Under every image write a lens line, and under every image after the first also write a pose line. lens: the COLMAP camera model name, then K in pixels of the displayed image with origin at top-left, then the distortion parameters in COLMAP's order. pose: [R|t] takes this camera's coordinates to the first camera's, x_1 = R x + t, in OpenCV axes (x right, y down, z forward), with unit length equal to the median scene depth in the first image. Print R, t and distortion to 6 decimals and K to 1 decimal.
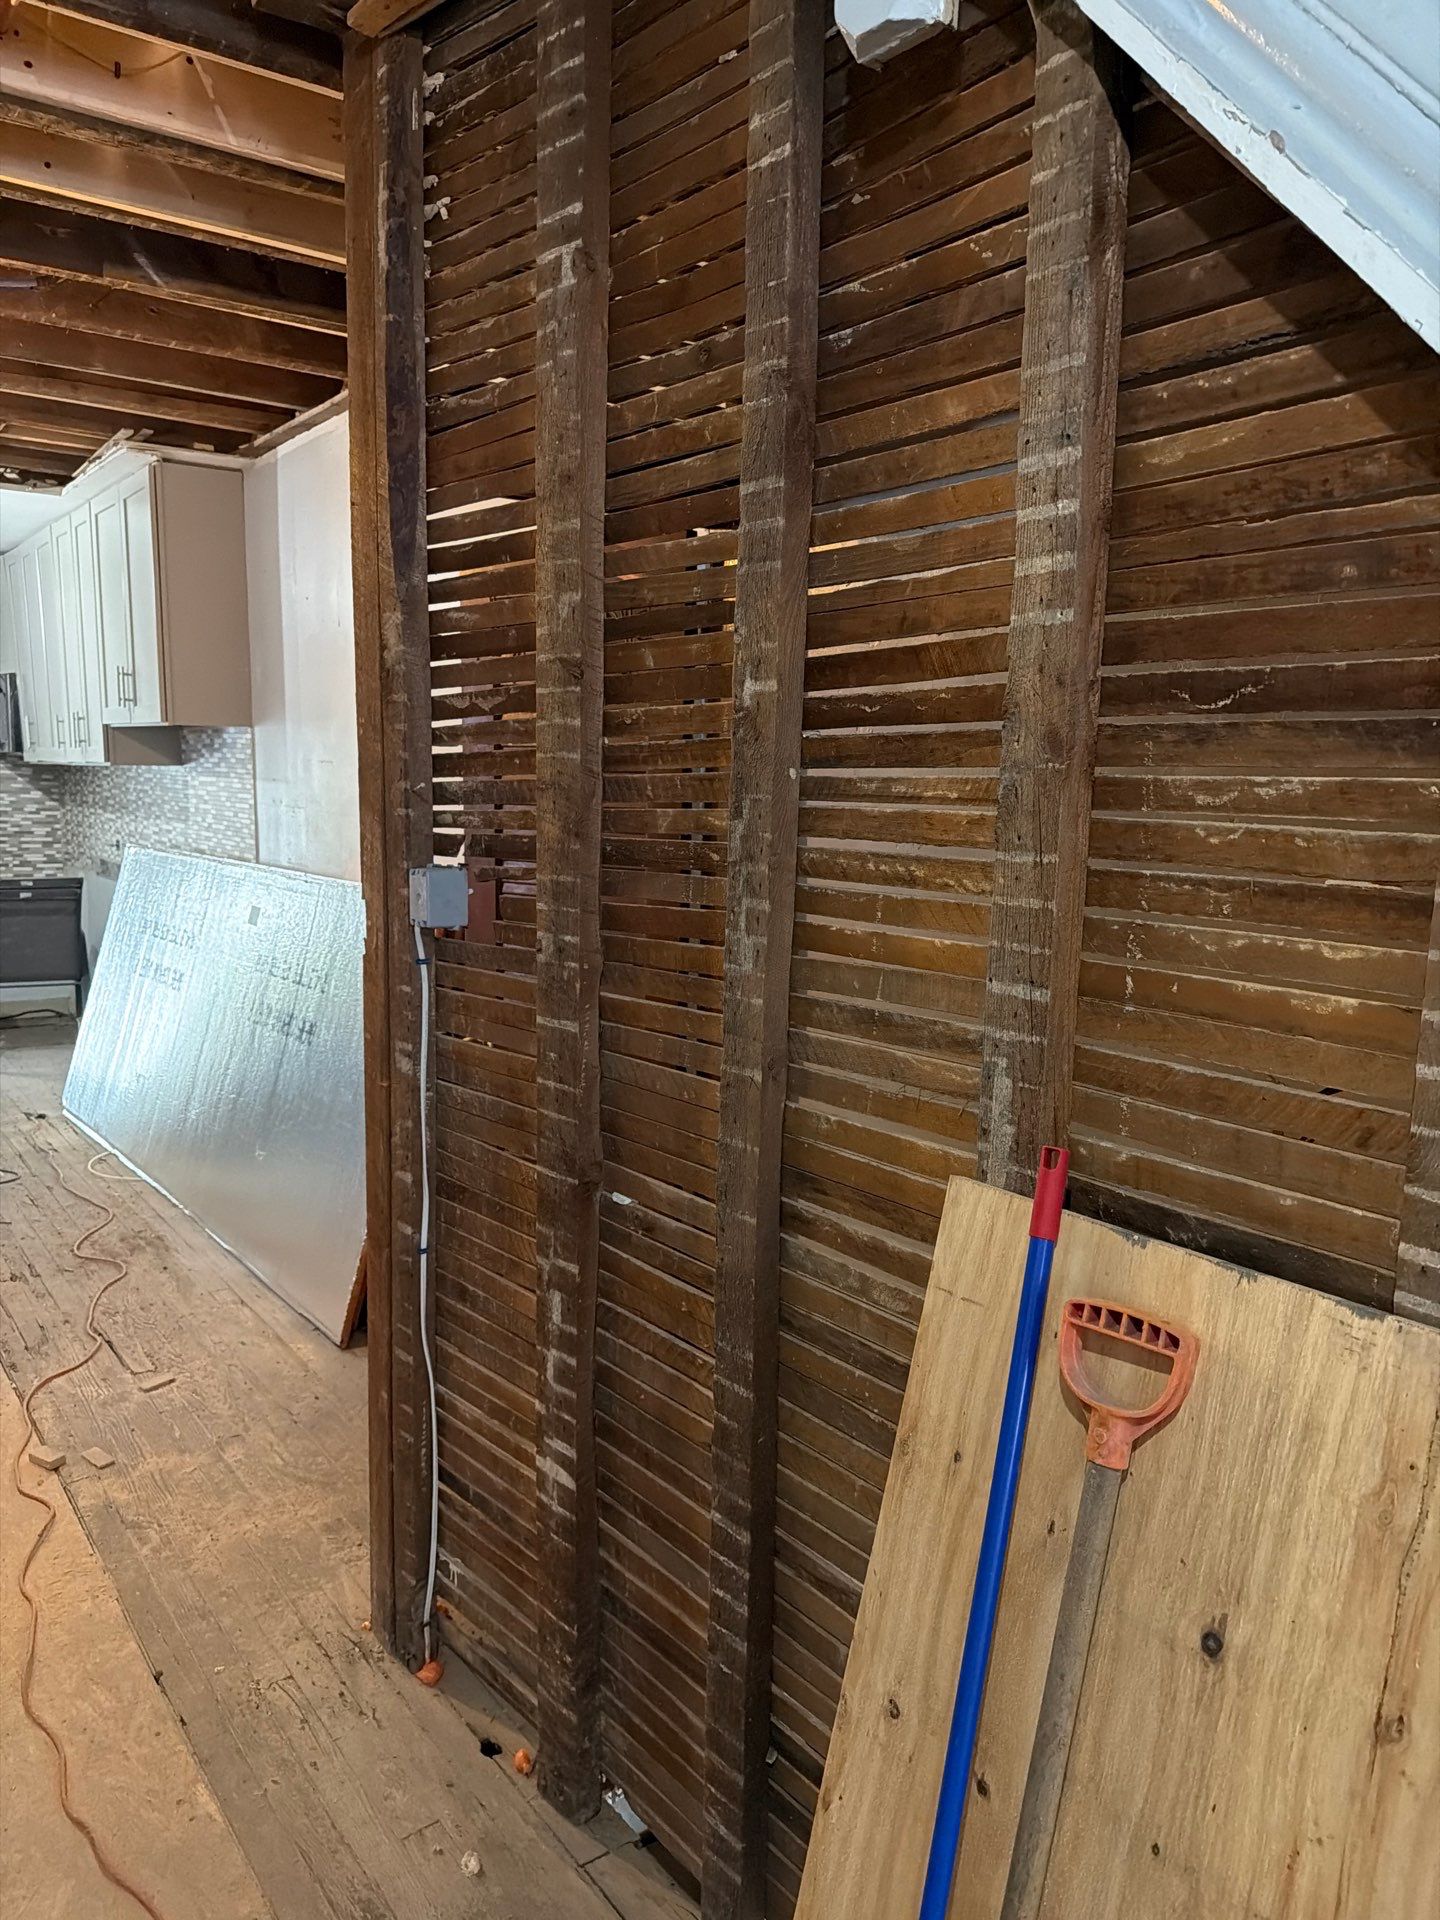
lens RADIAL K [[1362.4, 0, 709.6], [0, 1362.4, 974.3], [0, 0, 1]] dist [0.049938, -0.063293]
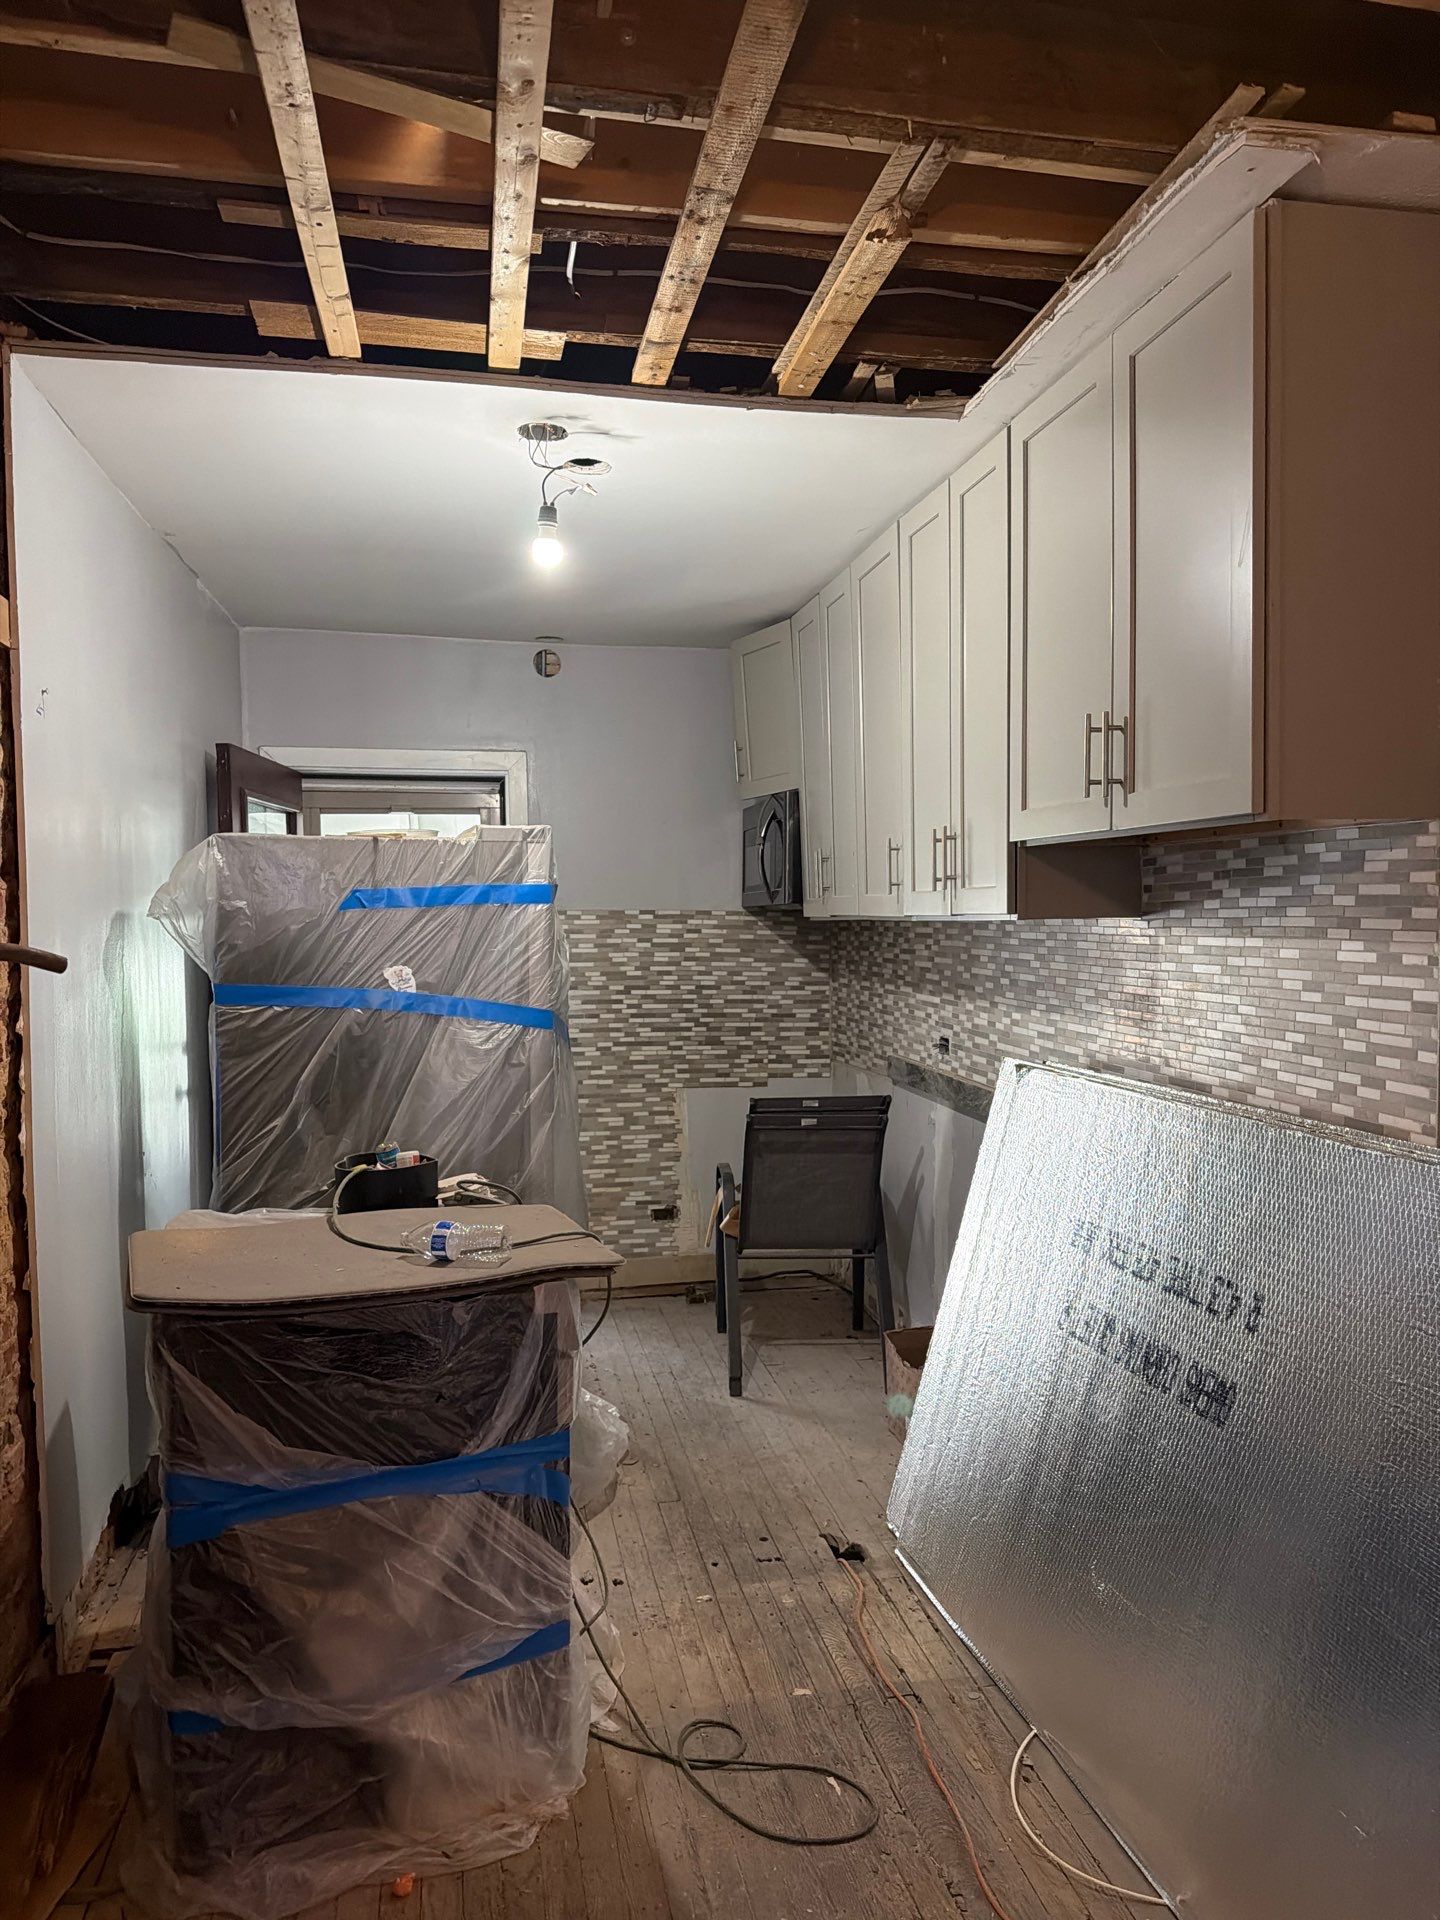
lens RADIAL K [[1338.6, 0, 732.1], [0, 1338.6, 974.4], [0, 0, 1]] dist [0.146864, -0.255803]
pose [[0.909428, -0.006310, -0.415813, -0.347236], [-0.037512, 0.994564, -0.097136, -0.083062], [0.414165, 0.103936, 0.904248, 0.528190]]
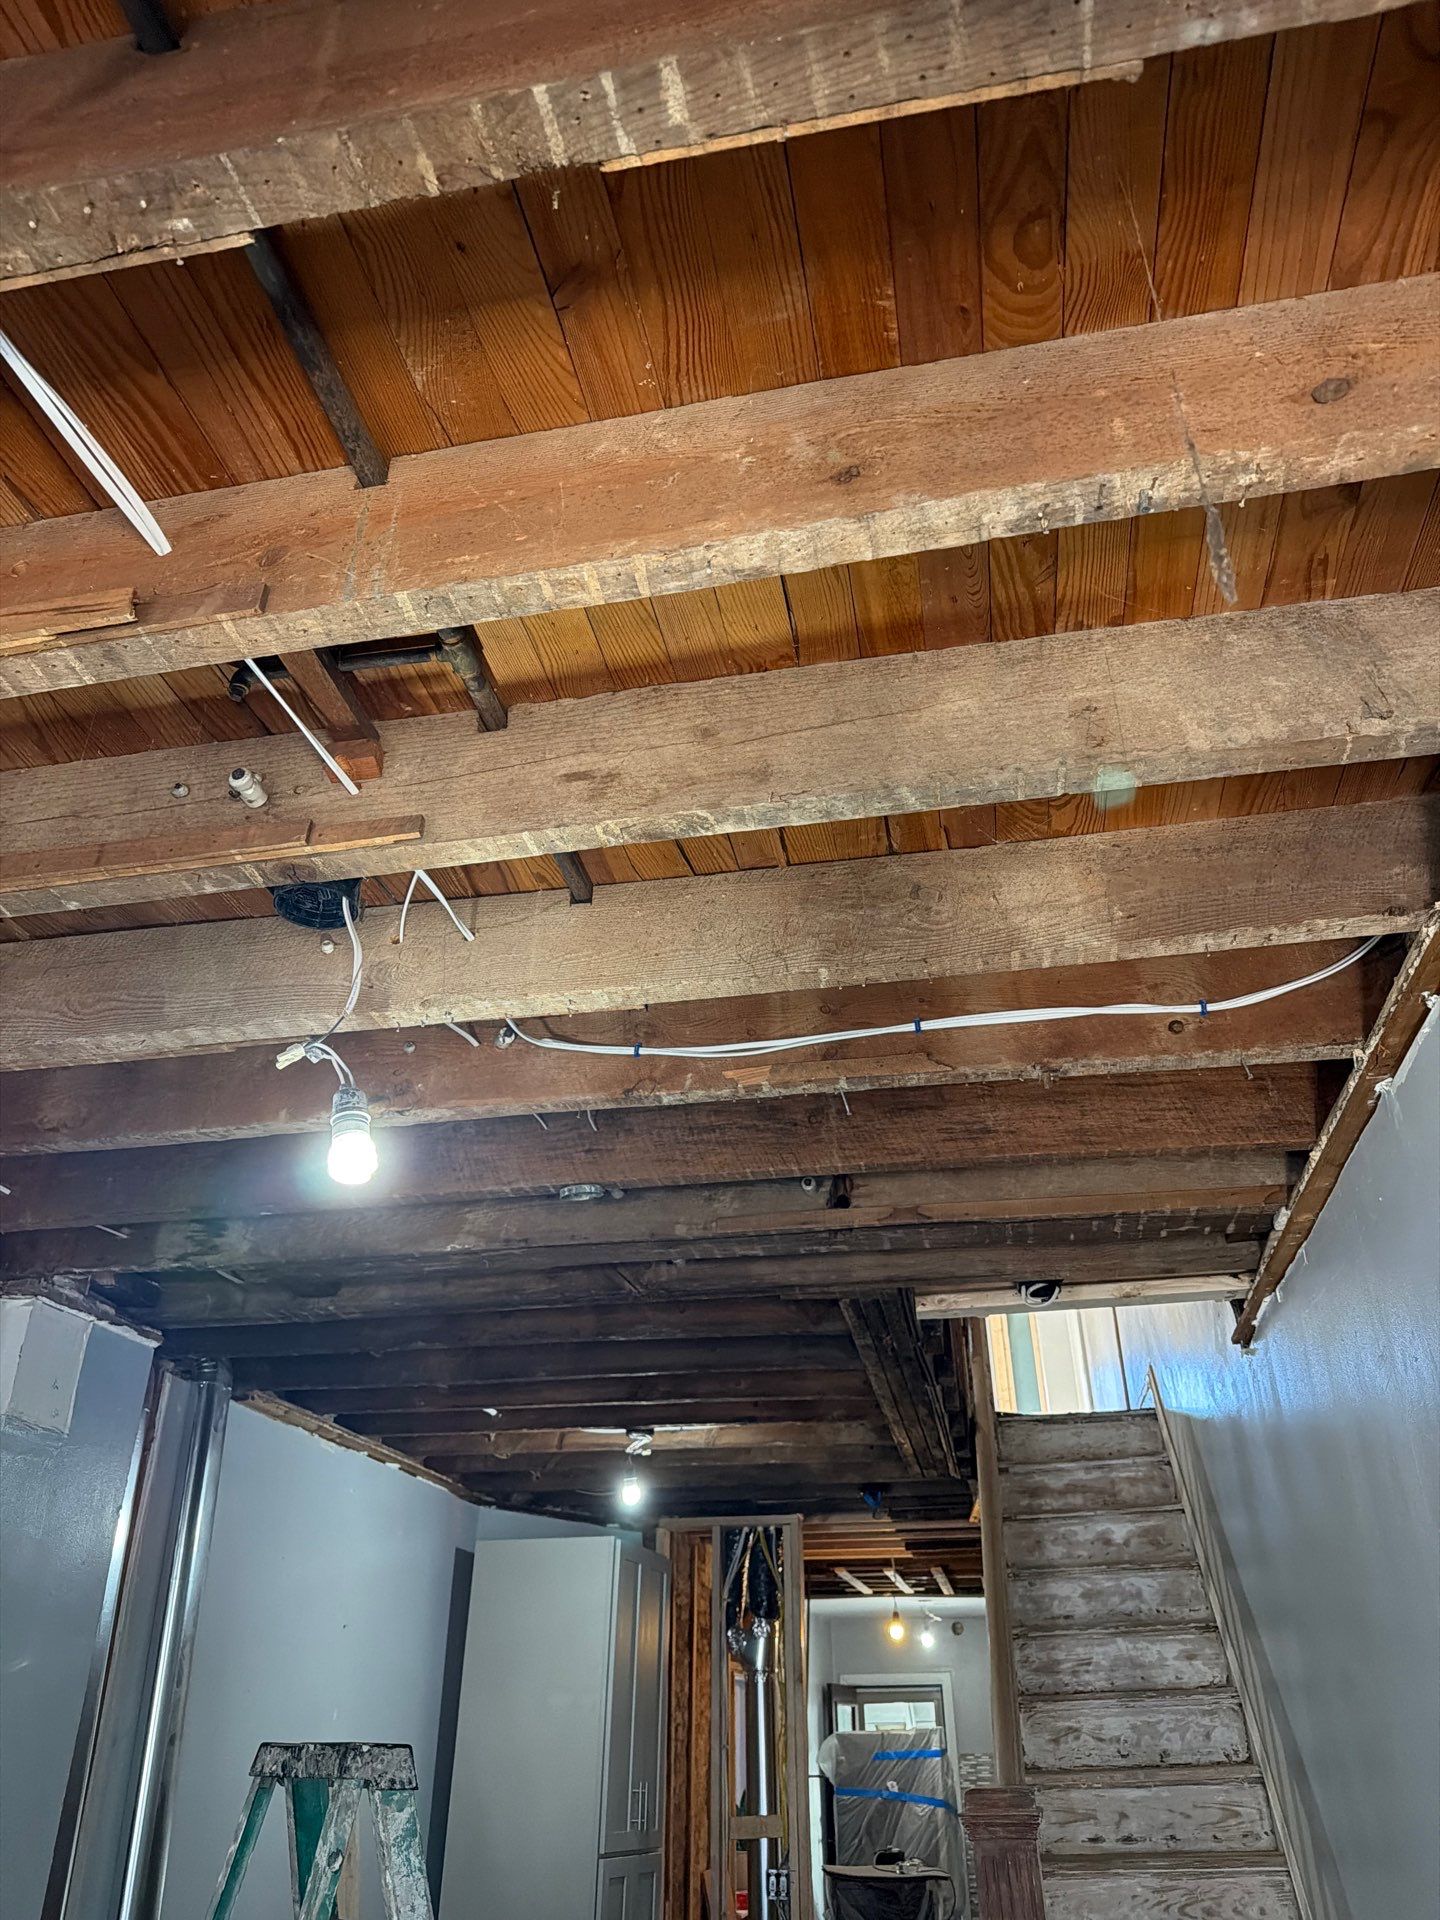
lens RADIAL K [[1364.2, 0, 730.3], [0, 1364.2, 962.3], [0, 0, 1]] dist [0.006815, -0.012570]
pose [[0.691041, -0.376469, -0.617036, 0.694415], [-0.082588, 0.806942, -0.584828, 0.067086], [0.718082, 0.455100, 0.526538, -0.647078]]
